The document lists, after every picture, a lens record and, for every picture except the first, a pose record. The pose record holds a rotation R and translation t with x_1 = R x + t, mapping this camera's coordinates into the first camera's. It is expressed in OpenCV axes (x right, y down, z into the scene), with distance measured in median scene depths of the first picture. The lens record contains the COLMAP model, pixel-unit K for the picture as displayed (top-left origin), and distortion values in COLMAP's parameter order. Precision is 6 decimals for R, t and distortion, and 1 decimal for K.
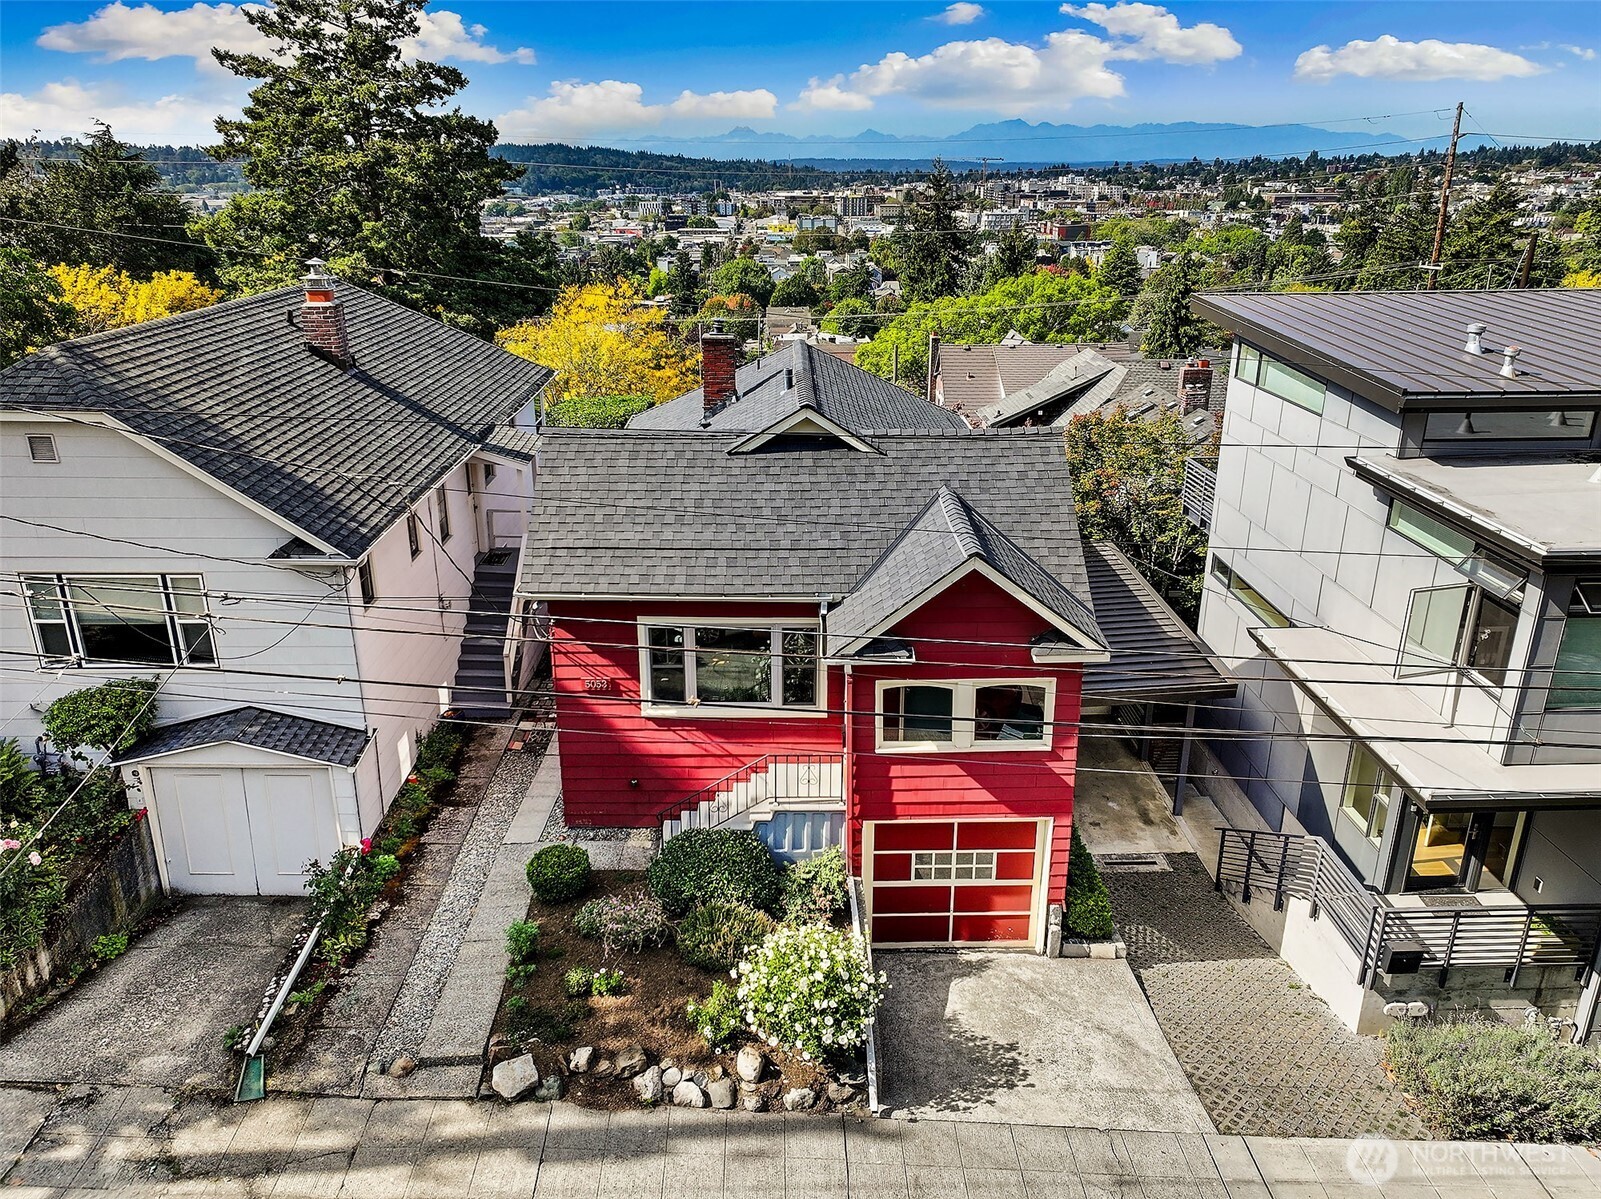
lens RADIAL K [[1176.1, 0, 800.5], [0, 1176.1, 599.5], [0, 0, 1]] dist [-0.000115, 0.000609]
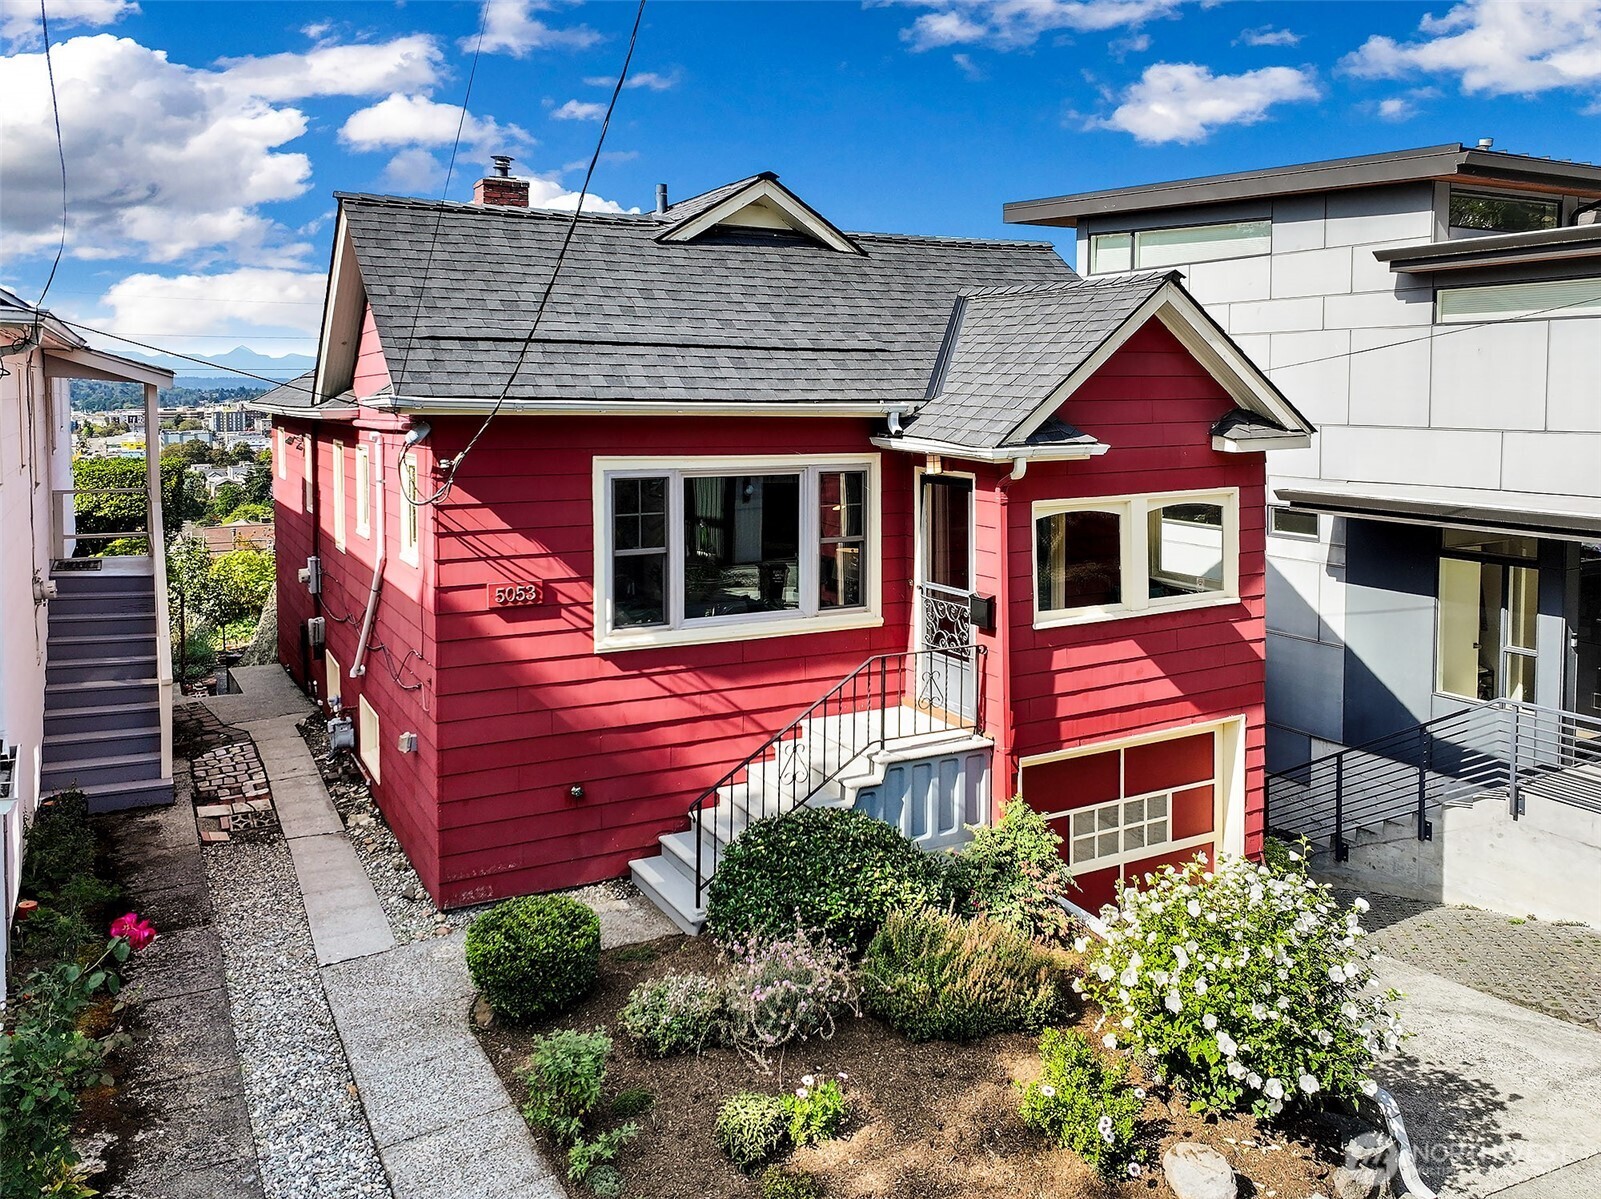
lens RADIAL K [[1239.7, 0, 798.0], [0, 1239.7, 449.7], [0, 0, 1]] dist [-0.000484, -0.000531]
pose [[0.885673, -0.024888, 0.463641, -0.322931], [0.163377, 0.951407, -0.261021, 0.179531], [-0.434615, 0.306928, 0.846702, 0.456761]]
